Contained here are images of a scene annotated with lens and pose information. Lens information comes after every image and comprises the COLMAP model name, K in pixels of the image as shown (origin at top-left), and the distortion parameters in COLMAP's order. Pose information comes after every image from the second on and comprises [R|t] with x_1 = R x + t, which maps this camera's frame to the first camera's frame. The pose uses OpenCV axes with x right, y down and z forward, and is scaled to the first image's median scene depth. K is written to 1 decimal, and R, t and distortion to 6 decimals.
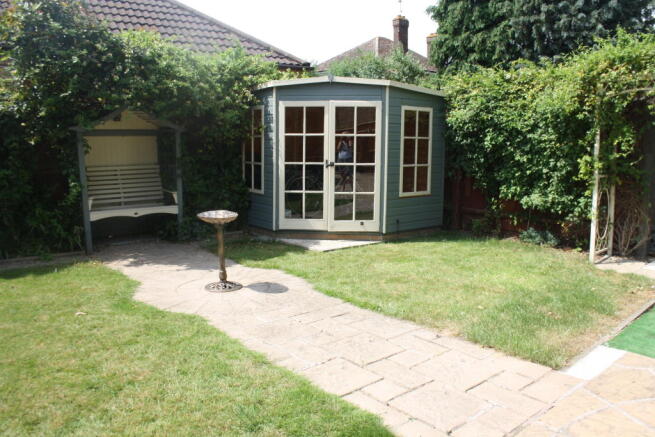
lens RADIAL K [[584.6, 0, 327.5], [0, 584.6, 218.5], [0, 0, 1]] dist [-0.175353, 0.146182]
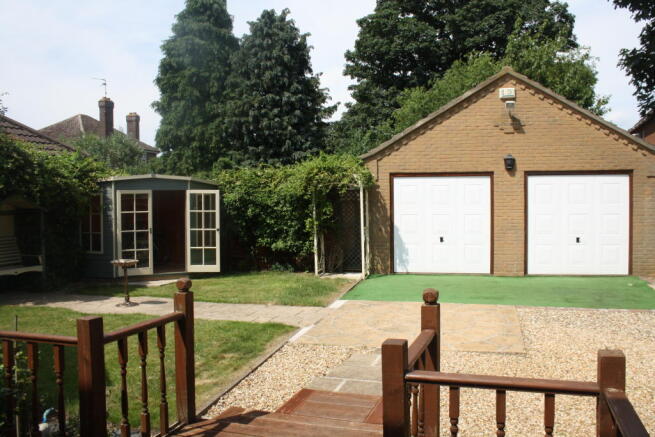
lens RADIAL K [[584.6, 0, 327.5], [0, 584.6, 218.5], [0, 0, 1]] dist [-0.175353, 0.146182]
pose [[0.853790, -0.034523, 0.519472, -0.388608], [0.093939, 0.991637, -0.088495, 0.051748], [-0.512072, 0.124355, 0.849893, -0.524934]]
